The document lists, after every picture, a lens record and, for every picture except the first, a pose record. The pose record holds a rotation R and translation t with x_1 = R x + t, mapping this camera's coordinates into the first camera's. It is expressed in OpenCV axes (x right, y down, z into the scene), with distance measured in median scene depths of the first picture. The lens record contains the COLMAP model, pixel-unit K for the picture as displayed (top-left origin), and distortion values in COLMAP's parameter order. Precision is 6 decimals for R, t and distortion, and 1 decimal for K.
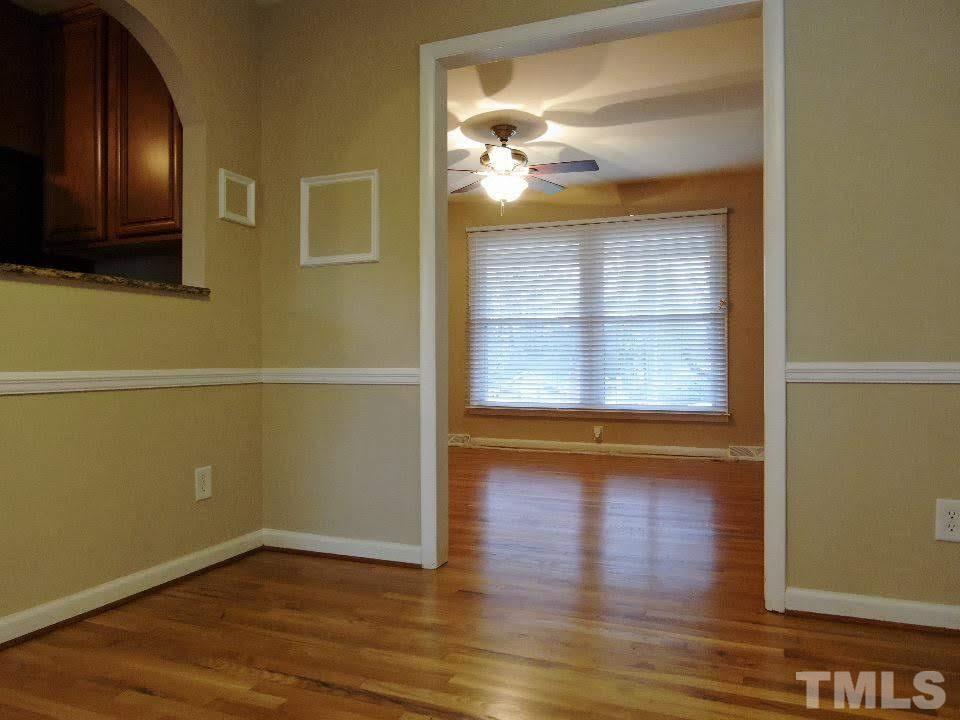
lens RADIAL K [[708.6, 0, 482.7], [0, 708.6, 360.2], [0, 0, 1]] dist [-0.020013, 0.012298]
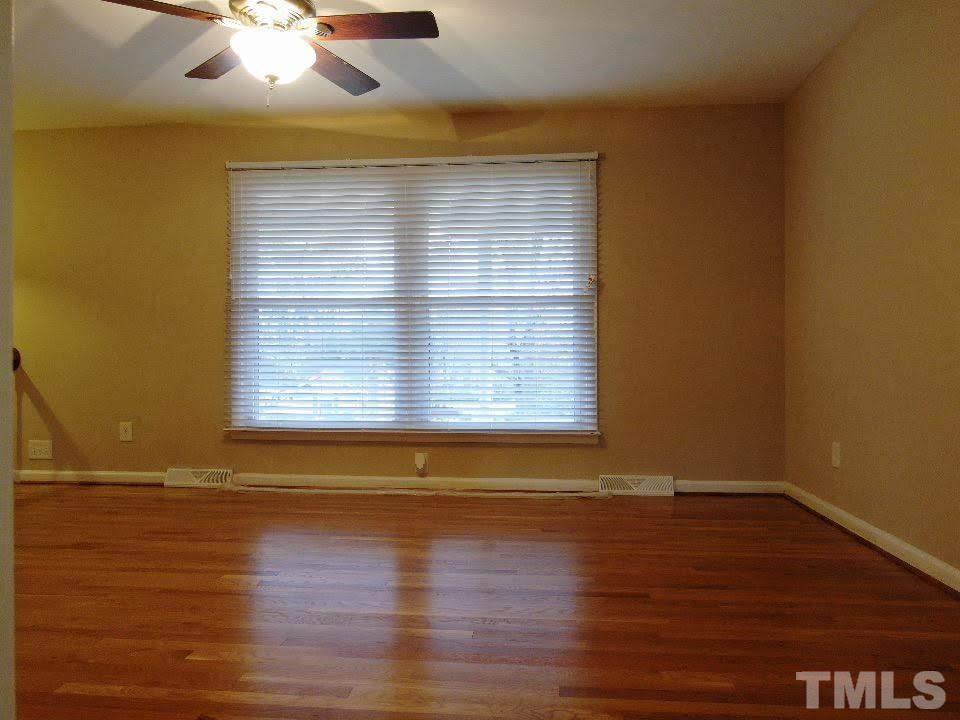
lens RADIAL K [[708.6, 0, 489.4], [0, 708.6, 359.2], [0, 0, 1]] dist [-0.020013, 0.012298]
pose [[0.957963, 0.001434, 0.286890, 0.026191], [-0.000500, 0.999994, -0.003329, 0.002125], [-0.286893, 0.003045, 0.957958, 0.312046]]
